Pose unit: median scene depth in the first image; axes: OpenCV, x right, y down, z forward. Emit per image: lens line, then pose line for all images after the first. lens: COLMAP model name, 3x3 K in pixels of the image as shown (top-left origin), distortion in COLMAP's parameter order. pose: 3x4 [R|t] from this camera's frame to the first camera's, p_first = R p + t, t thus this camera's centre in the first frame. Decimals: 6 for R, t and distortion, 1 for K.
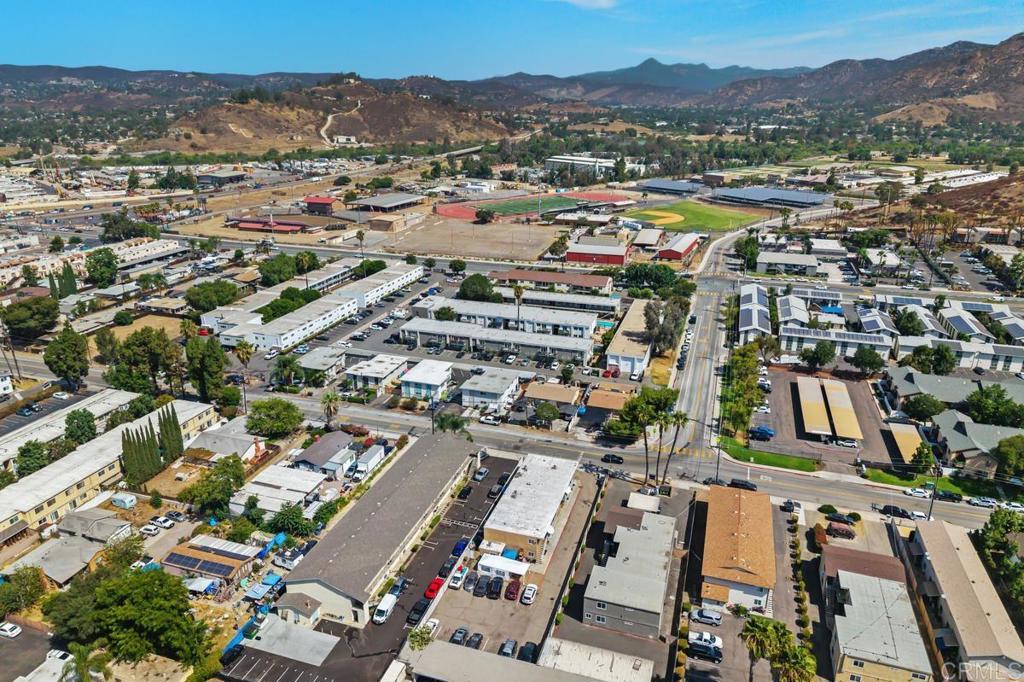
lens RADIAL K [[687.6, 0, 512.0], [0, 687.6, 341.0], [0, 0, 1]] dist [0.050000, -0.052332]
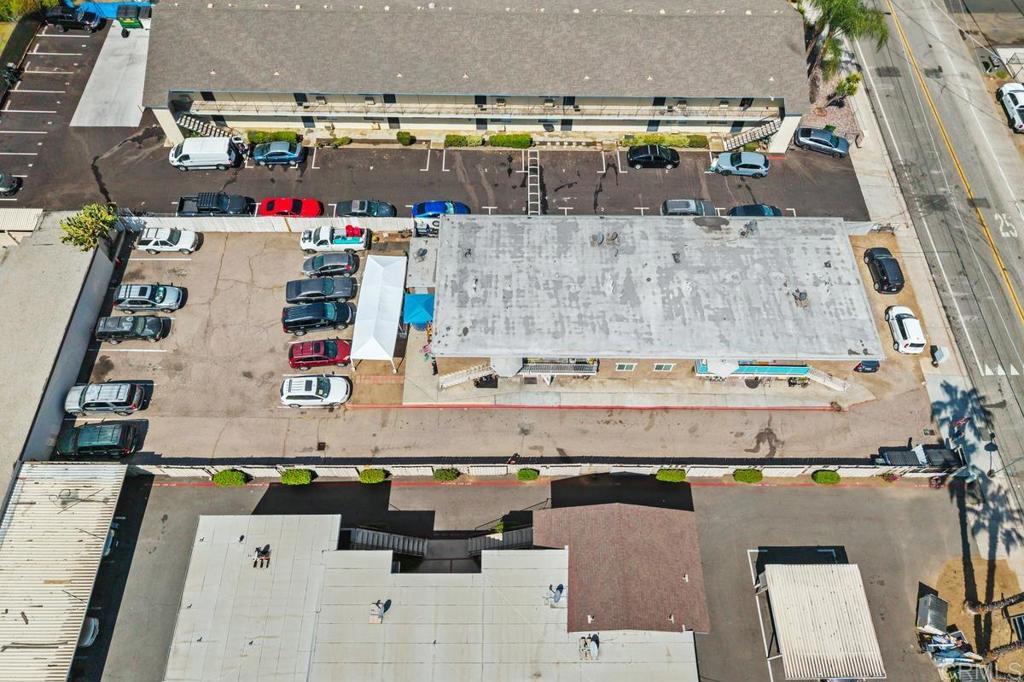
lens RADIAL K [[687.6, 0, 512.0], [0, 687.6, 341.0], [0, 0, 1]] dist [0.050000, -0.052332]
pose [[0.304848, 0.829612, -0.467773, 0.151790], [-0.325050, 0.552289, 0.767671, -0.000420], [0.895215, -0.081974, 0.438029, 0.622315]]
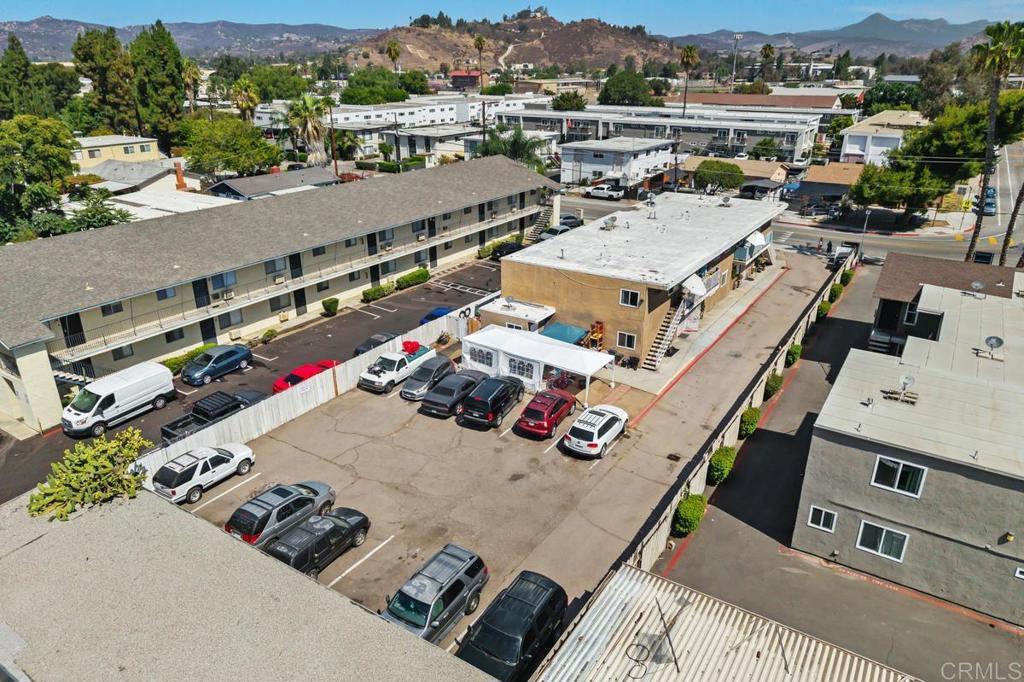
lens RADIAL K [[687.6, 0, 512.0], [0, 687.6, 341.0], [0, 0, 1]] dist [0.050000, -0.052332]
pose [[0.966450, 0.097535, -0.237617, 0.037700], [-0.087220, 0.994748, 0.053570, 0.211423], [0.241594, -0.031048, 0.969881, 0.475408]]
